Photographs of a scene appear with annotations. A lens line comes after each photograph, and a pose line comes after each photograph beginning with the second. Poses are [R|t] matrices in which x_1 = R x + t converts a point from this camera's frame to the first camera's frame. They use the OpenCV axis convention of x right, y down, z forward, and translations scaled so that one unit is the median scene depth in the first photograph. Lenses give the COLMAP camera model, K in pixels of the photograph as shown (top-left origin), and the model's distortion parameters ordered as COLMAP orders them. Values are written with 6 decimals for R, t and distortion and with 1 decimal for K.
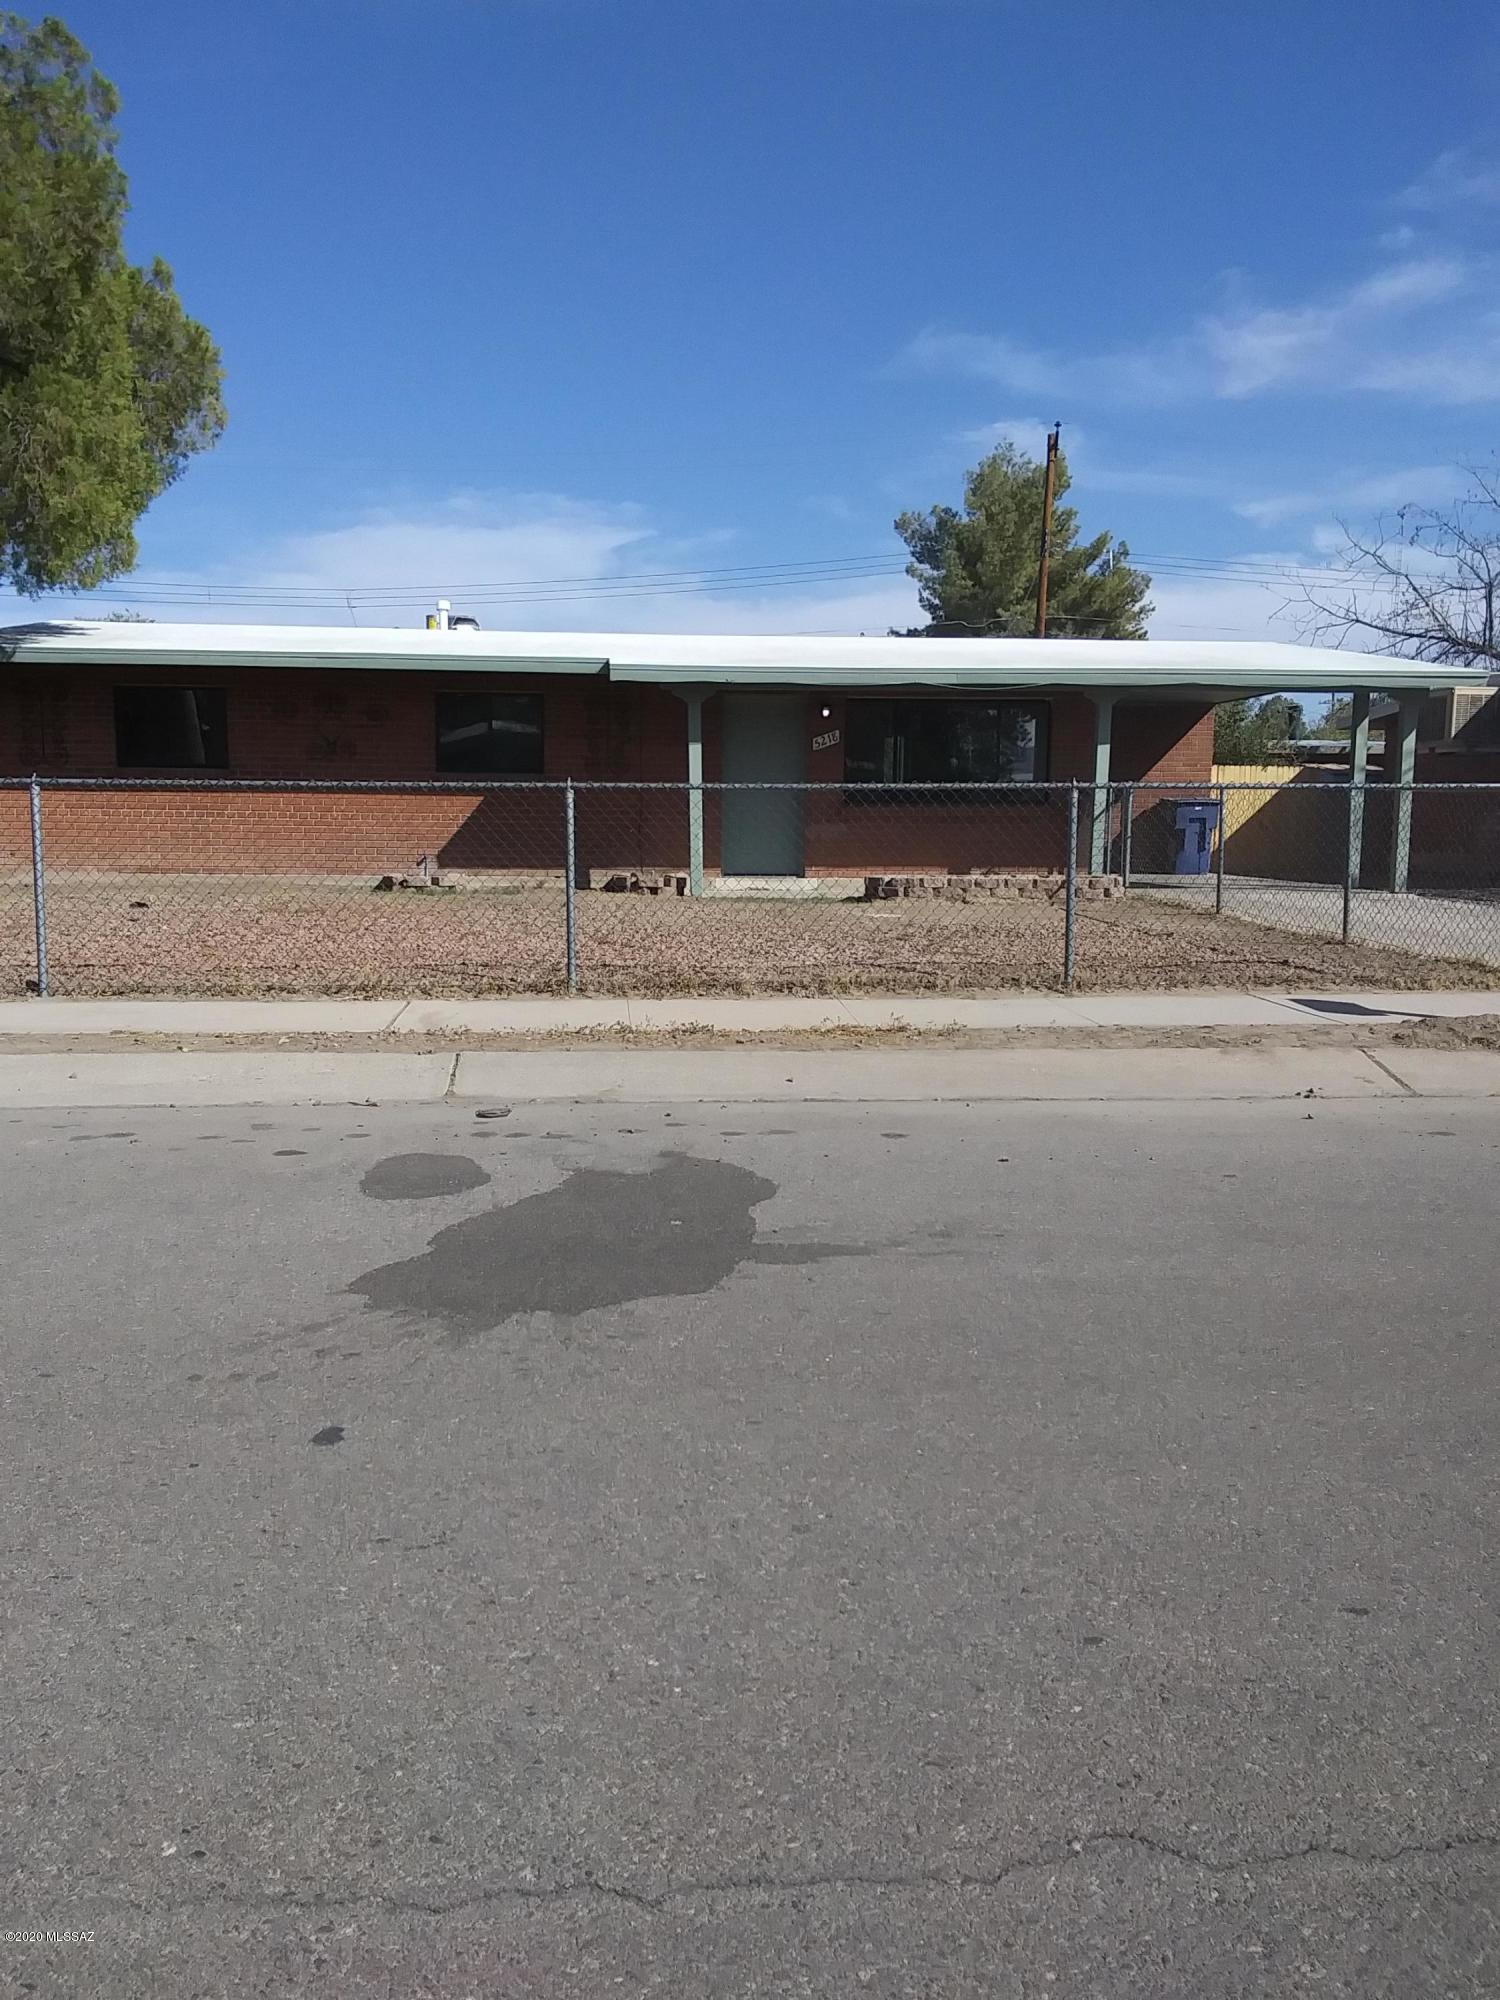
lens RADIAL K [[1558.2, 0, 742.3], [0, 1558.2, 1003.8], [0, 0, 1]] dist [0.049554, -0.069073]
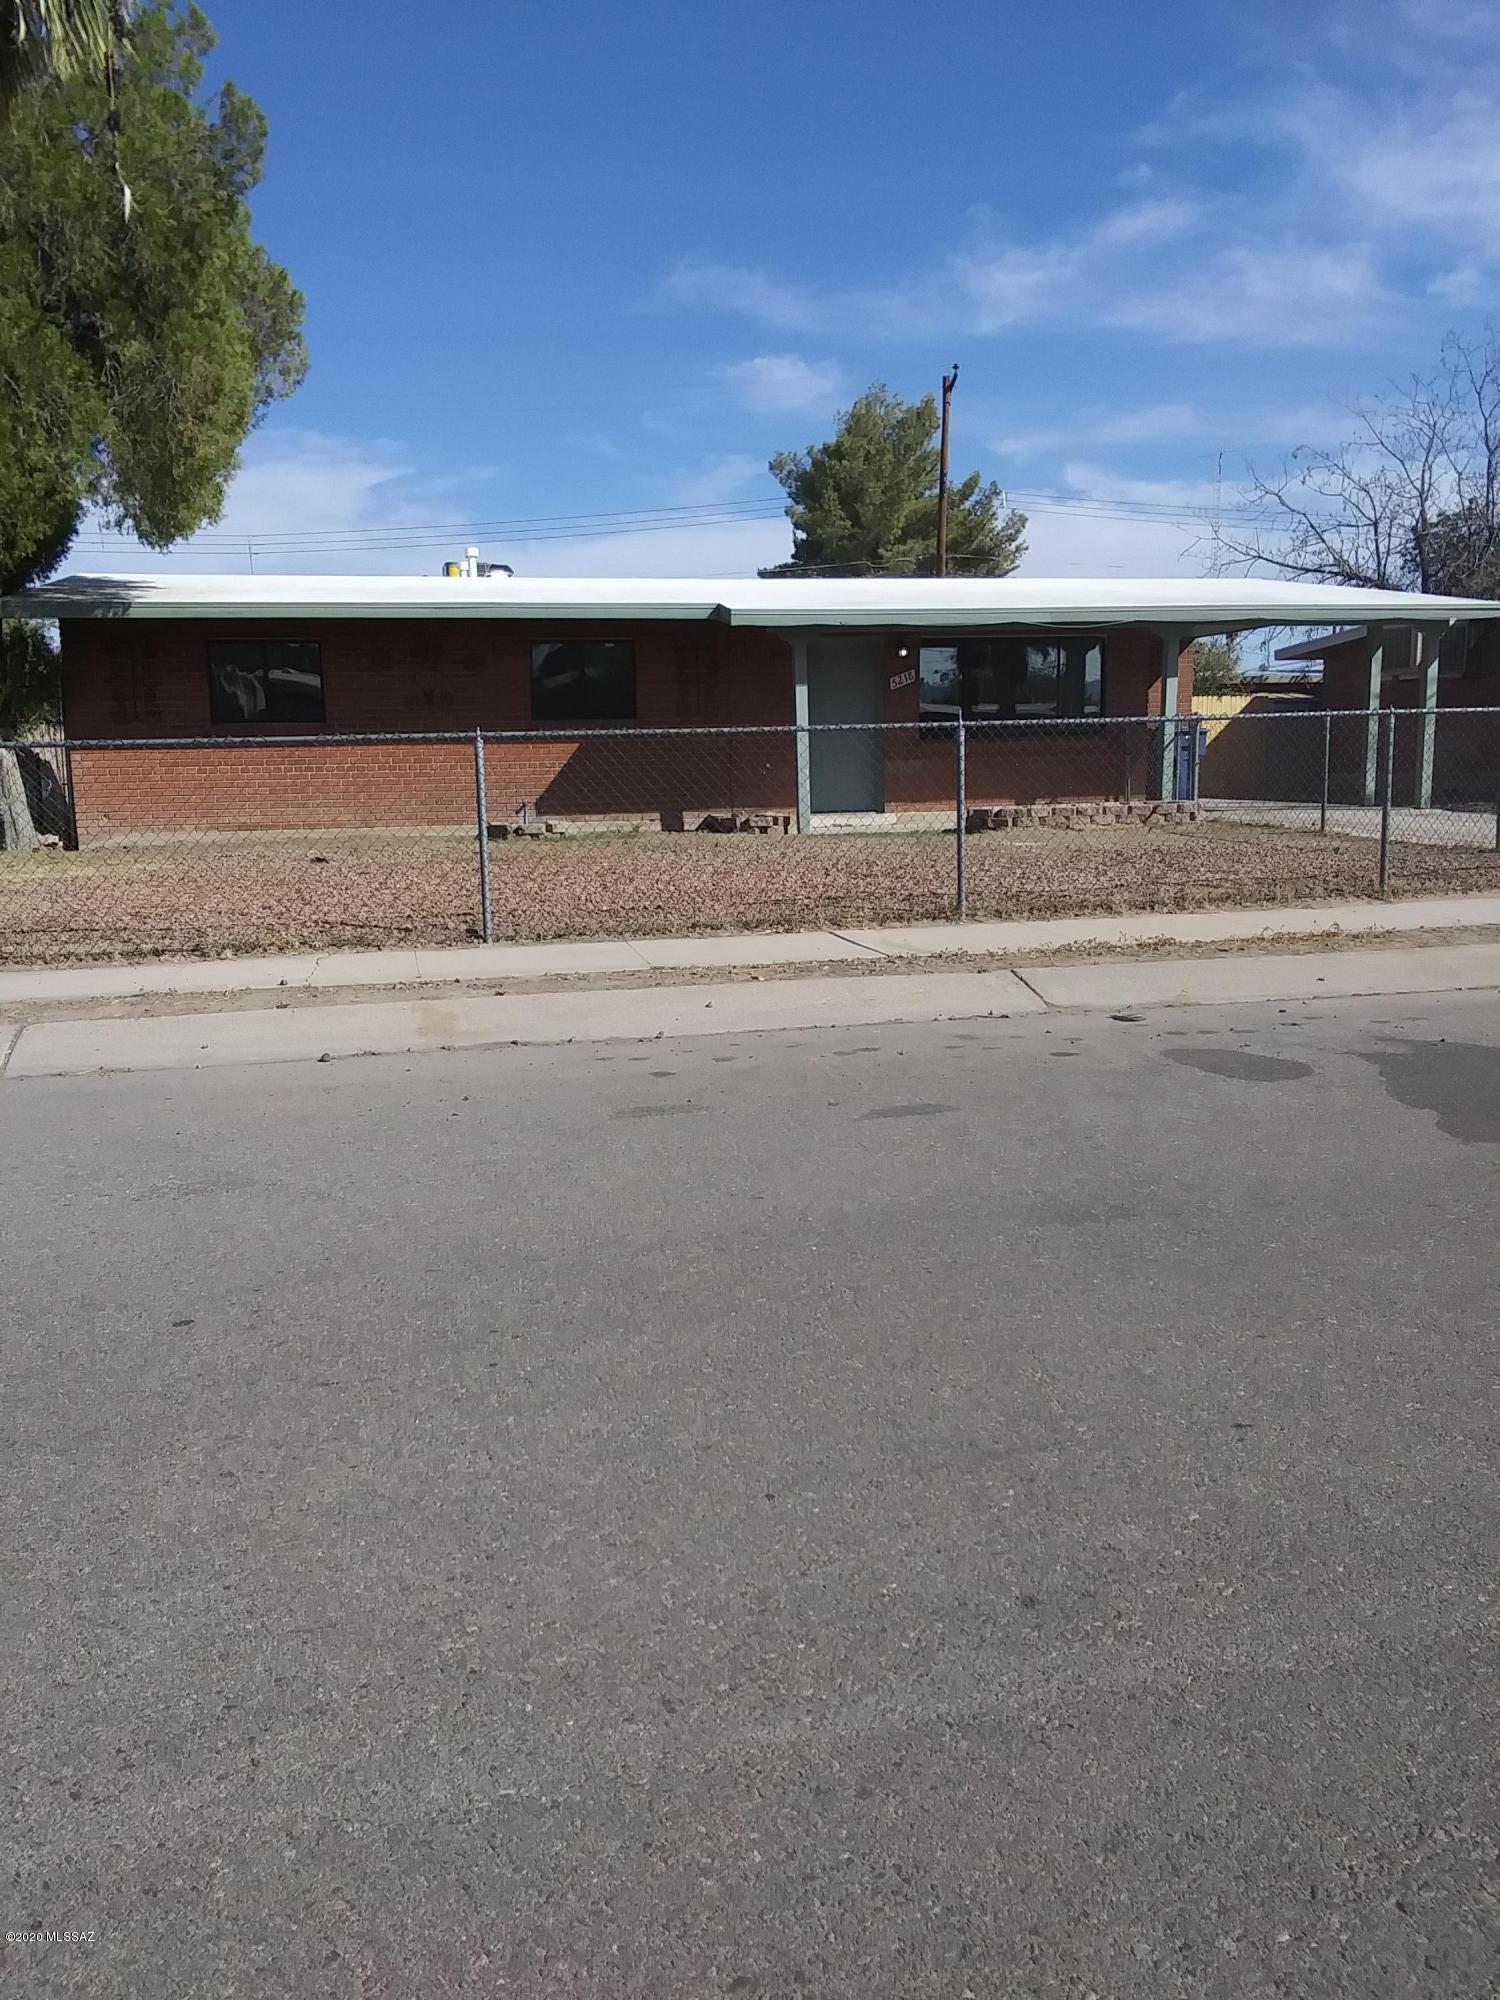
lens RADIAL K [[1558.2, 0, 739.9], [0, 1558.2, 1008.0], [0, 0, 1]] dist [0.049554, -0.069073]
pose [[0.990050, -0.049408, 0.131757, -0.206066], [0.044336, 0.998168, 0.041163, 0.001843], [-0.133549, -0.034912, 0.990427, -0.025762]]
